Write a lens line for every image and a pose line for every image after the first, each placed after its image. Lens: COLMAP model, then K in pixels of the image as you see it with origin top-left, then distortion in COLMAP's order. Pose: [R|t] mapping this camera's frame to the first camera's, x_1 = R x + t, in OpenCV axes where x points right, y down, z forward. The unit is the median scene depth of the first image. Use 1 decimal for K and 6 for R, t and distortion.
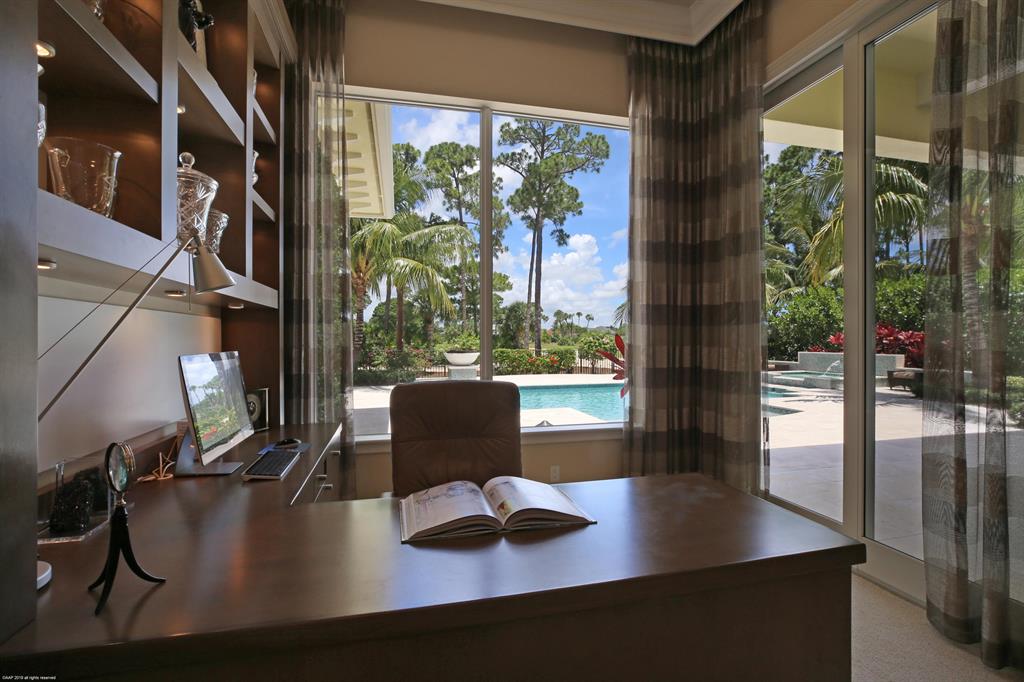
lens RADIAL K [[480.3, 0, 517.7], [0, 480.3, 341.2], [0, 0, 1]] dist [-0.022172, 0.000166]
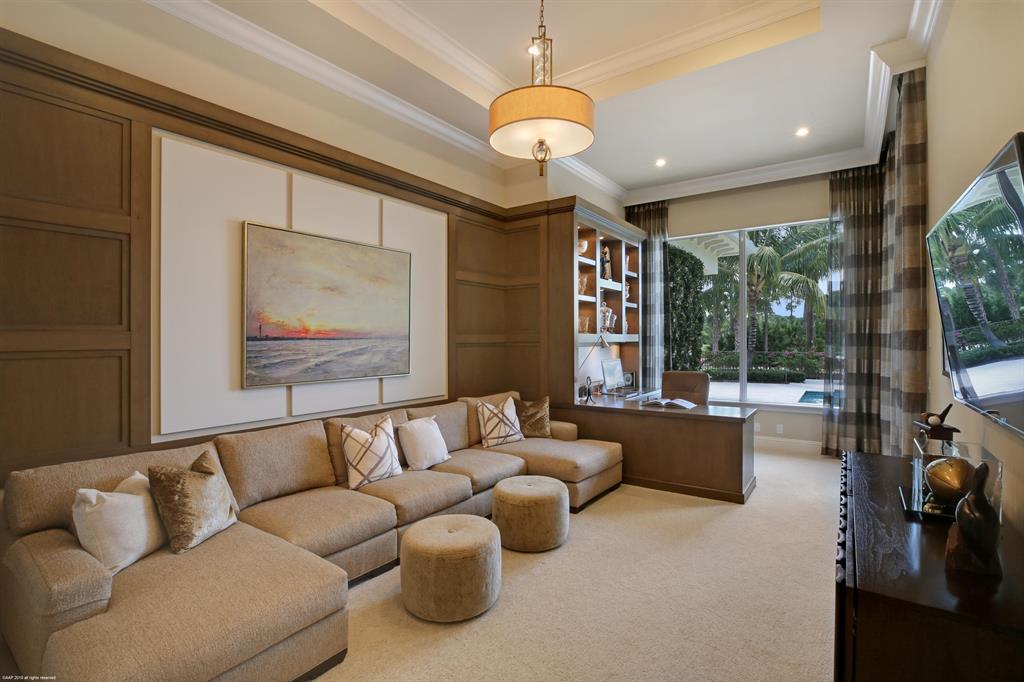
lens RADIAL K [[480.3, 0, 517.7], [0, 480.3, 341.2], [0, 0, 1]] dist [-0.022172, 0.000166]
pose [[0.662456, -0.002118, -0.749098, 0.772400], [0.002566, 0.999997, -0.000559, -0.054291], [0.749097, -0.001552, 0.662459, -0.920810]]
